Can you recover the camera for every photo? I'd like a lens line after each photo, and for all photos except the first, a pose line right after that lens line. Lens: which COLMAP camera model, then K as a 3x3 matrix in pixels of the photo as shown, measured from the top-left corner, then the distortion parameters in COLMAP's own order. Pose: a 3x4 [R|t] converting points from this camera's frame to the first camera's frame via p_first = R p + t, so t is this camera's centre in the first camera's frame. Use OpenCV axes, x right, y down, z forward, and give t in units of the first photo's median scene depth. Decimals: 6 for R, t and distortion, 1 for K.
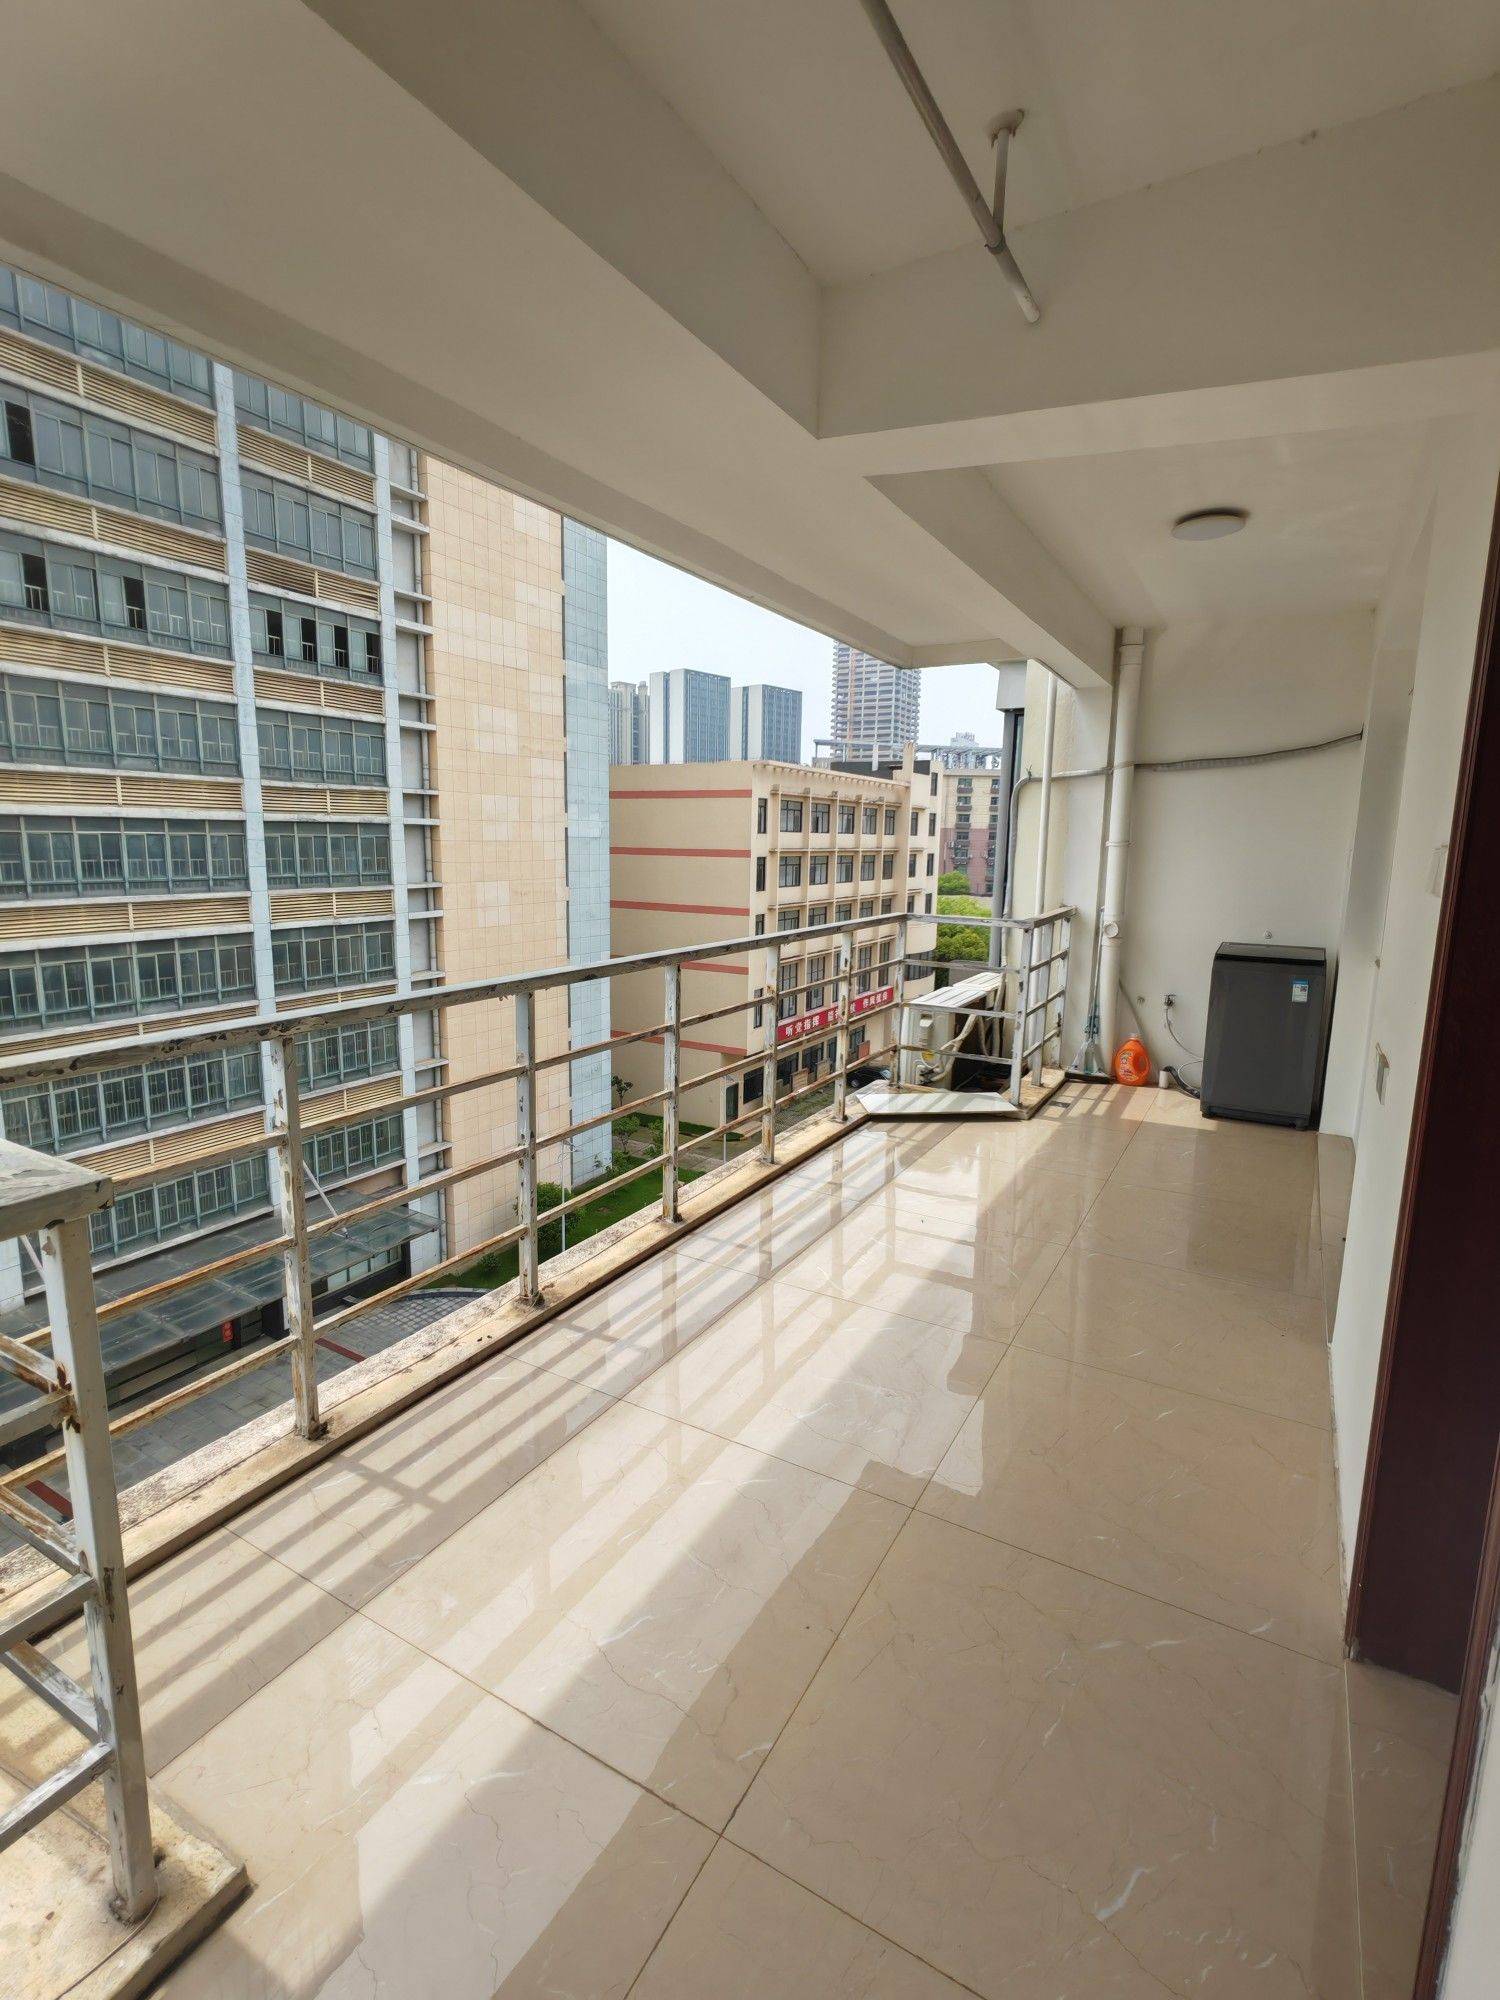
lens RADIAL K [[924.3, 0, 750.0], [0, 924.3, 1000.0], [0, 0, 1]] dist [0.002325, 0.006167]
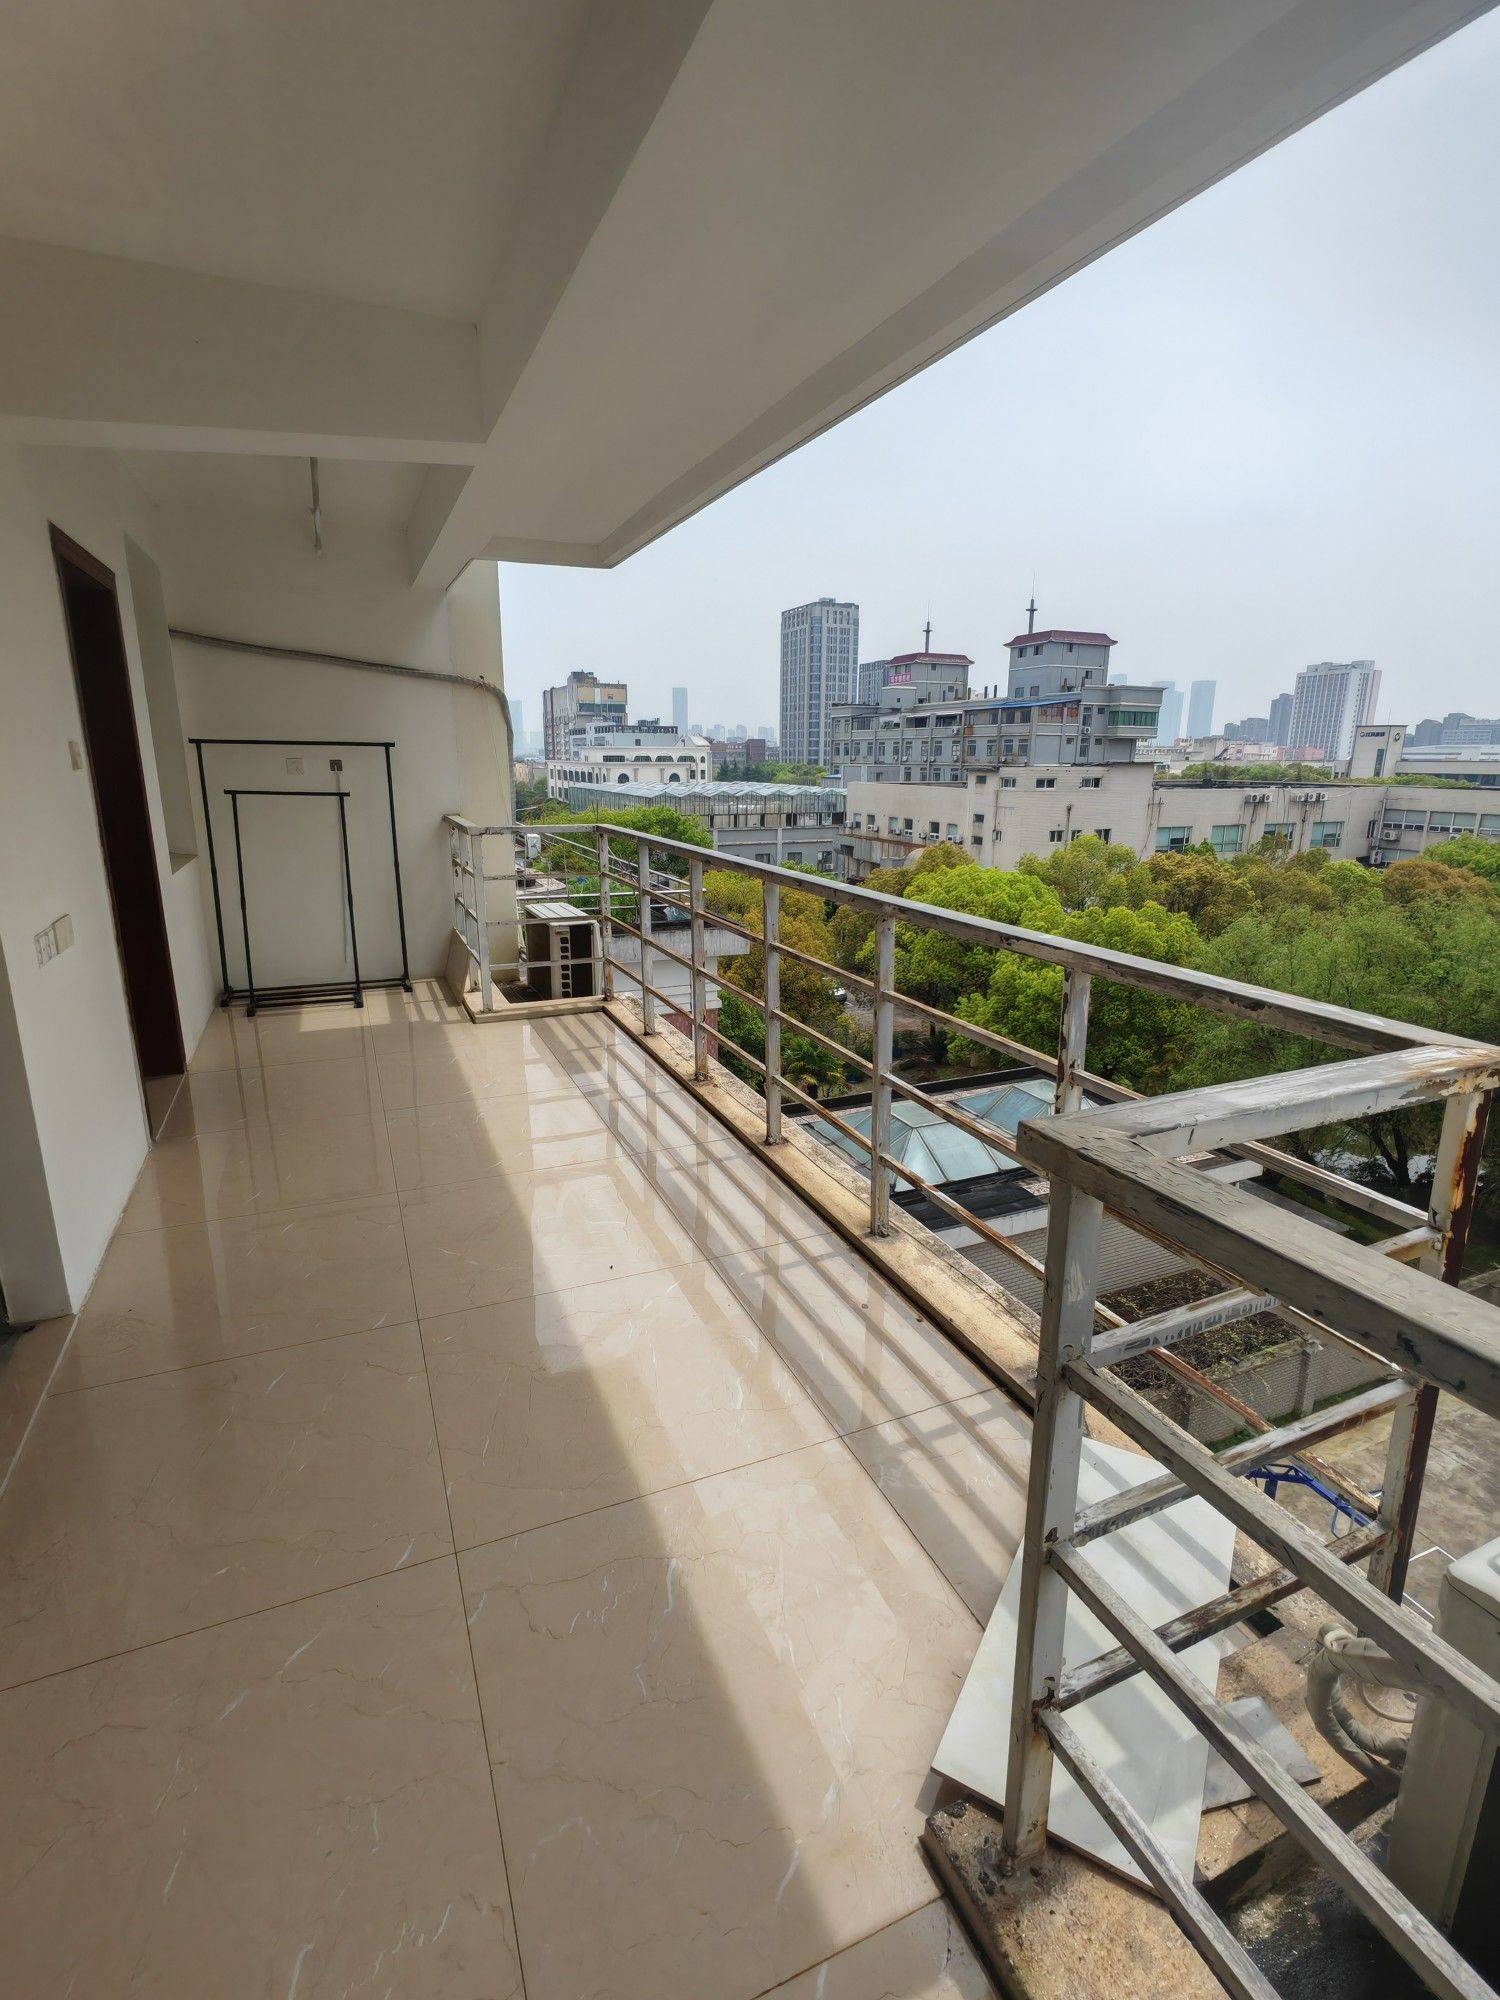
lens RADIAL K [[924.3, 0, 750.0], [0, 924.3, 1000.0], [0, 0, 1]] dist [0.002325, 0.006167]
pose [[-0.583704, 0.194113, -0.788423, 0.854342], [-0.146369, 0.929942, 0.337318, -0.305298], [0.798665, 0.312295, -0.514399, 1.746973]]
